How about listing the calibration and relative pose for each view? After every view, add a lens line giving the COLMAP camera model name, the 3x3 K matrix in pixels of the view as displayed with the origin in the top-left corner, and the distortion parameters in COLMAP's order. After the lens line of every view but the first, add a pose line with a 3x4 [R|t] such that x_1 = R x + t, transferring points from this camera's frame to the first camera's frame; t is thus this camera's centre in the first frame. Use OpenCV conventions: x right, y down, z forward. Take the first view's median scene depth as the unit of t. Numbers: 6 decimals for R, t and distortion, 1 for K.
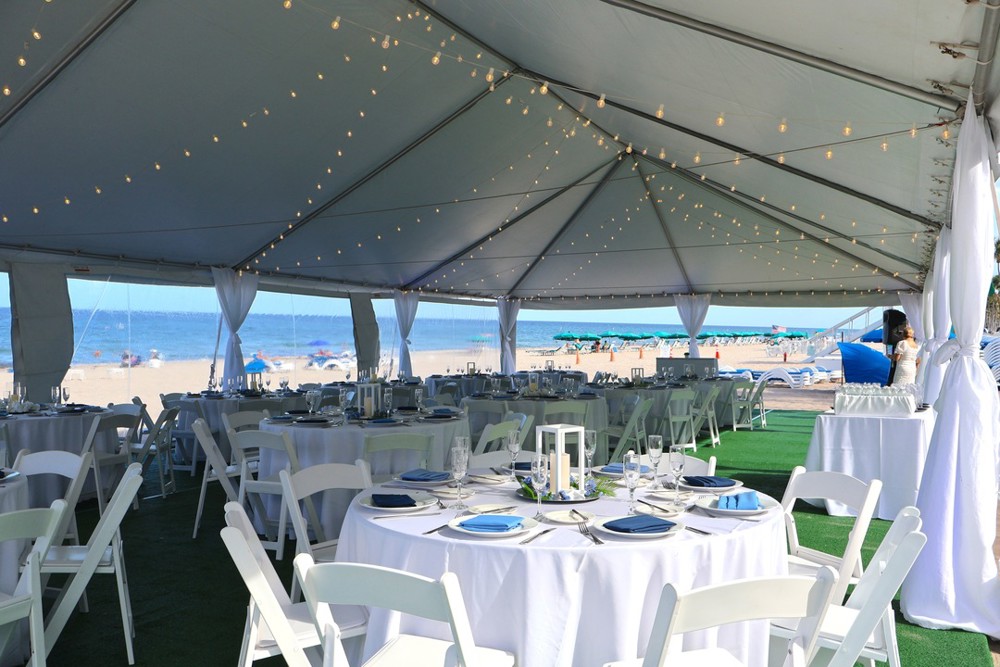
lens RADIAL K [[858.9, 0, 500.0], [0, 858.9, 333.5], [0, 0, 1]] dist [0.006098, 0.006280]
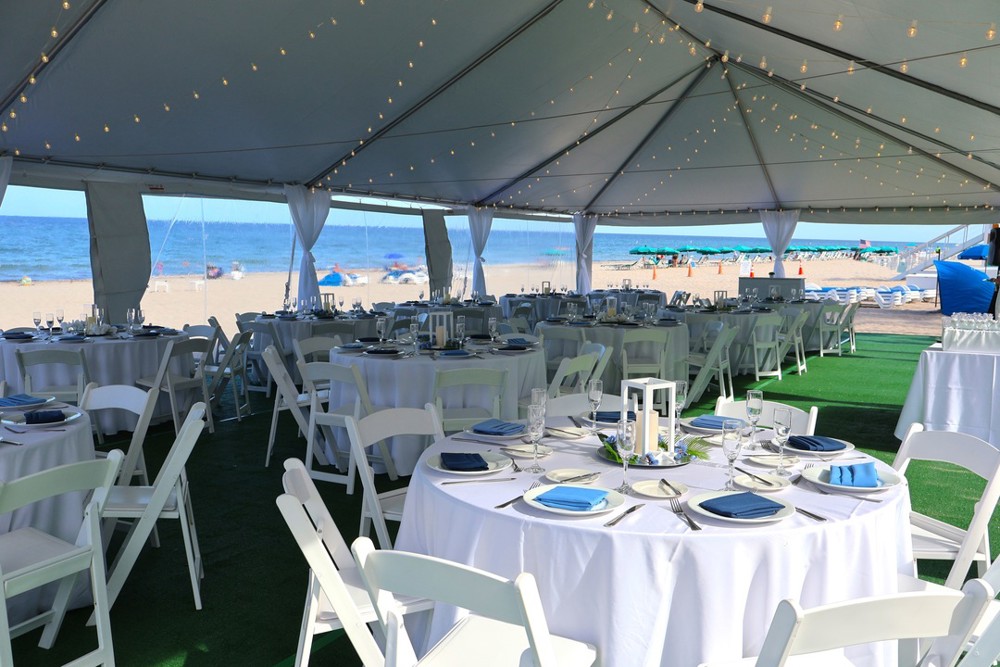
lens RADIAL K [[858.9, 0, 500.0], [0, 858.9, 333.5], [0, 0, 1]] dist [0.006098, 0.006280]
pose [[0.996265, 0.013481, -0.085285, -0.002884], [-0.004748, 0.994795, 0.101790, -0.010792], [0.086213, -0.101005, 0.991143, 0.034100]]
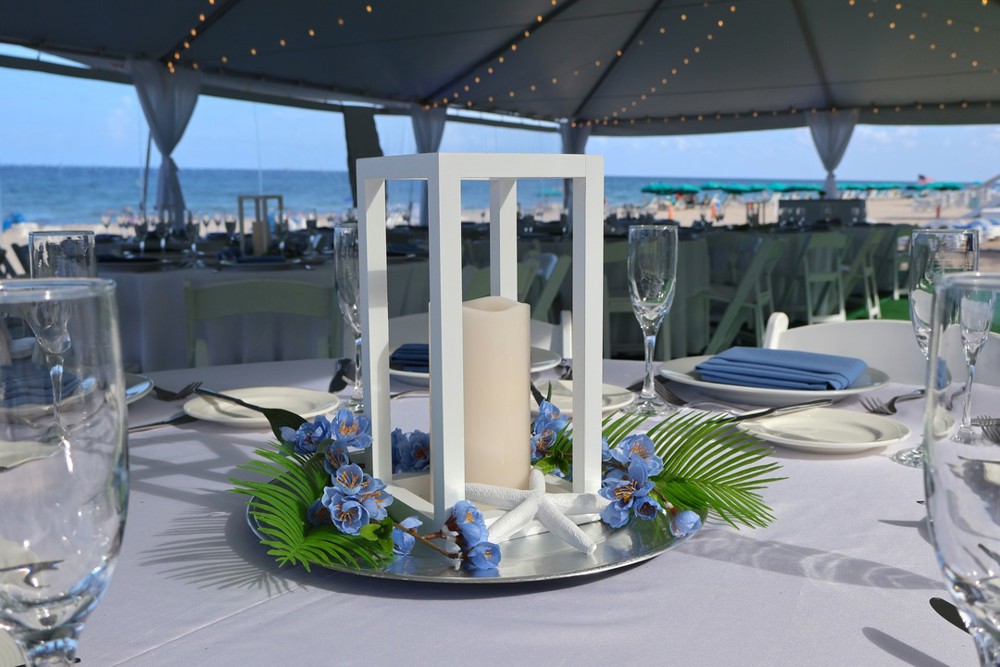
lens RADIAL K [[1005.3, 0, 500.0], [0, 1005.3, 333.5], [0, 0, 1]] dist [0.002361, 0.006947]
pose [[0.996965, 0.005960, -0.077619, 0.030974], [0.004961, 0.990173, 0.139759, 0.038758], [0.077690, -0.139720, 0.987139, 0.260758]]
